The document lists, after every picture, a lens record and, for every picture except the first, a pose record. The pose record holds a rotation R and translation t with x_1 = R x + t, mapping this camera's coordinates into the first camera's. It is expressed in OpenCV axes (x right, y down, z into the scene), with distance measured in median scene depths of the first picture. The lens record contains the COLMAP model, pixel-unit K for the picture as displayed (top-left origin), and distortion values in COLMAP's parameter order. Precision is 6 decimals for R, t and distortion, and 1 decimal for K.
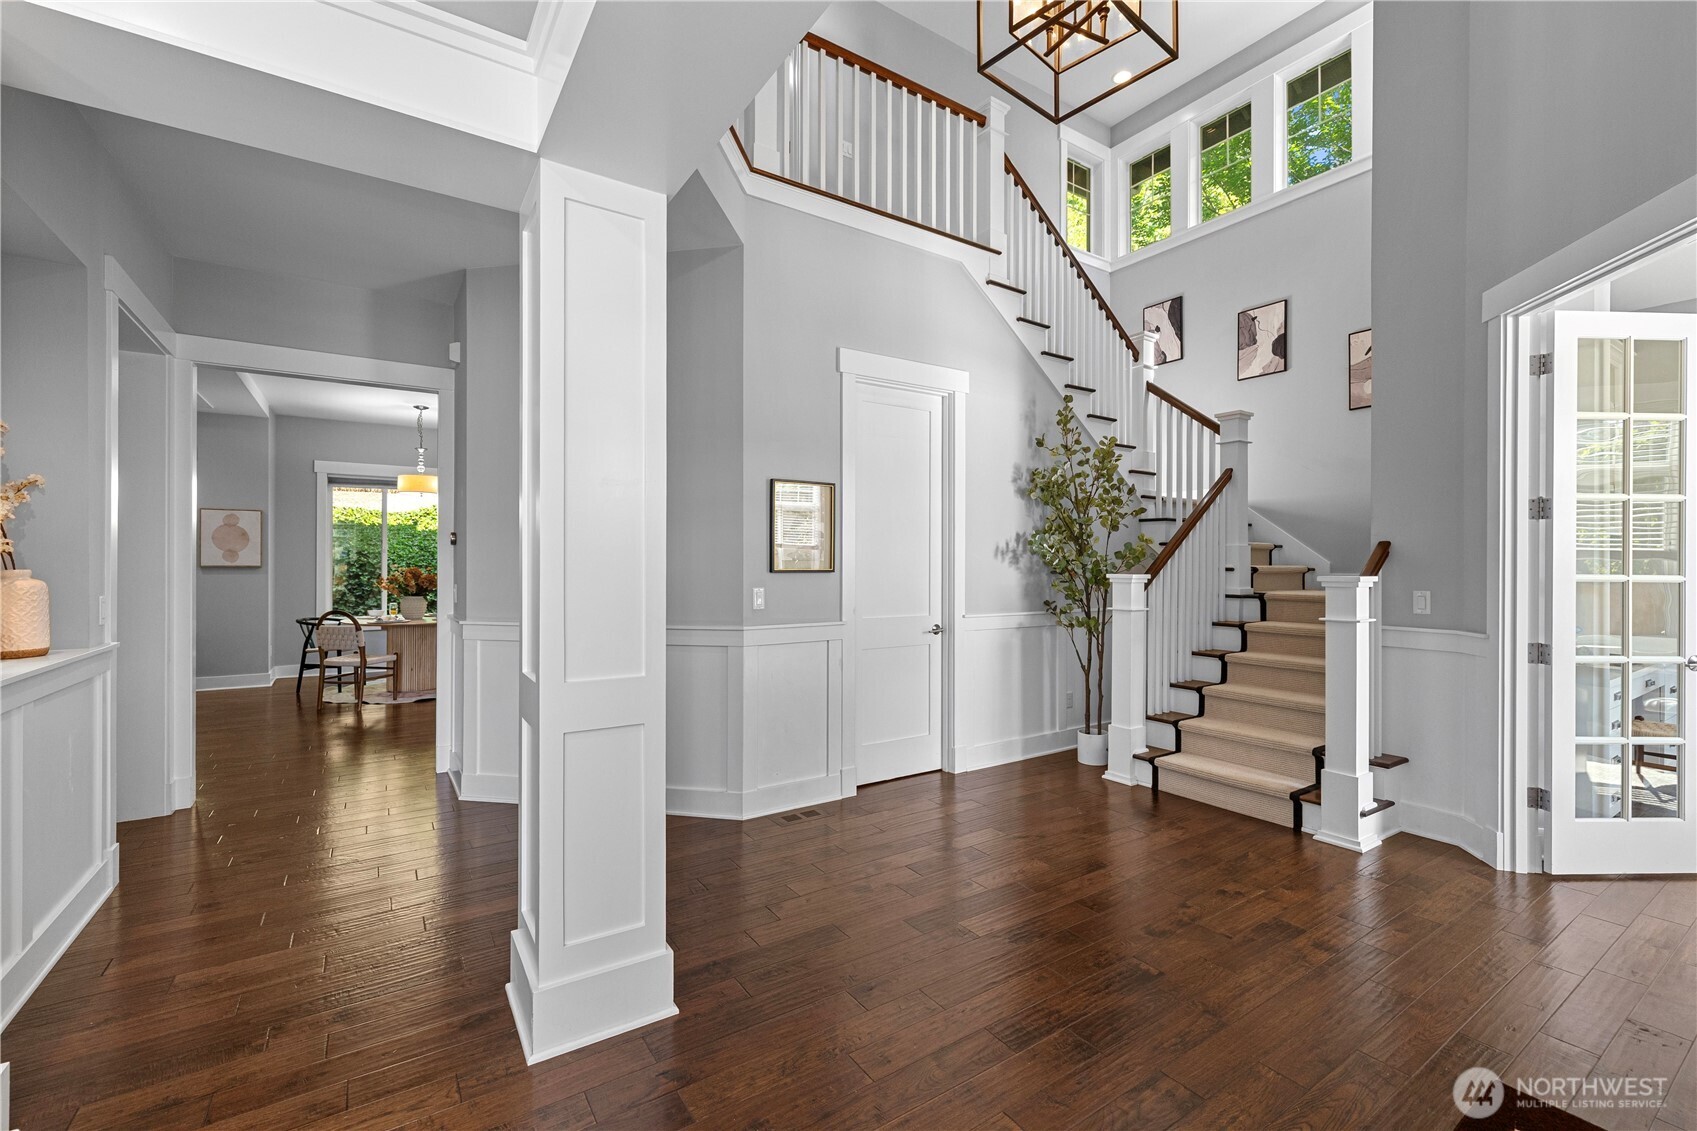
lens RADIAL K [[720.5, 0, 848.0], [0, 720.5, 564.9], [0, 0, 1]] dist [0.001452, -0.000029]
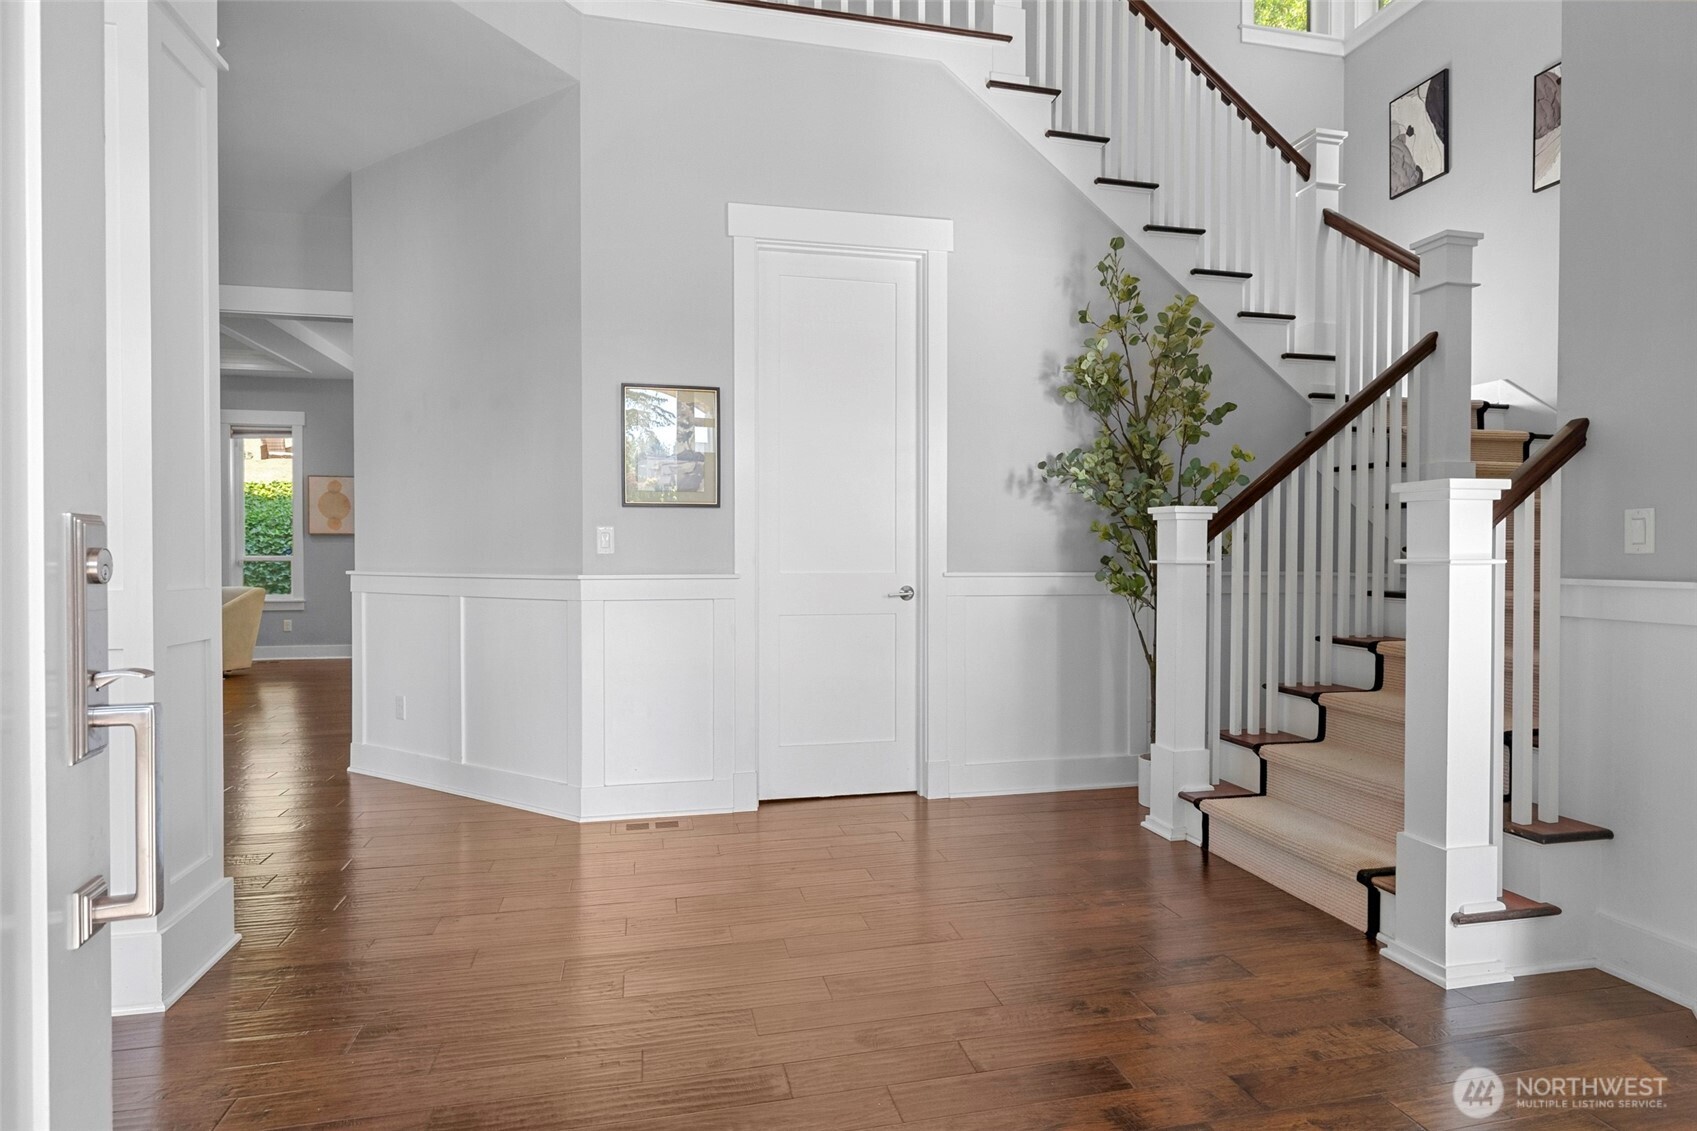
lens RADIAL K [[905.2, 0, 849.7], [0, 905.2, 566.7], [0, 0, 1]] dist [0.001855, 0.000039]
pose [[0.936952, 0.002756, -0.349447, 0.368379], [0.001952, 0.999912, 0.013120, 0.050709], [0.349453, -0.012975, 0.936864, 0.146449]]
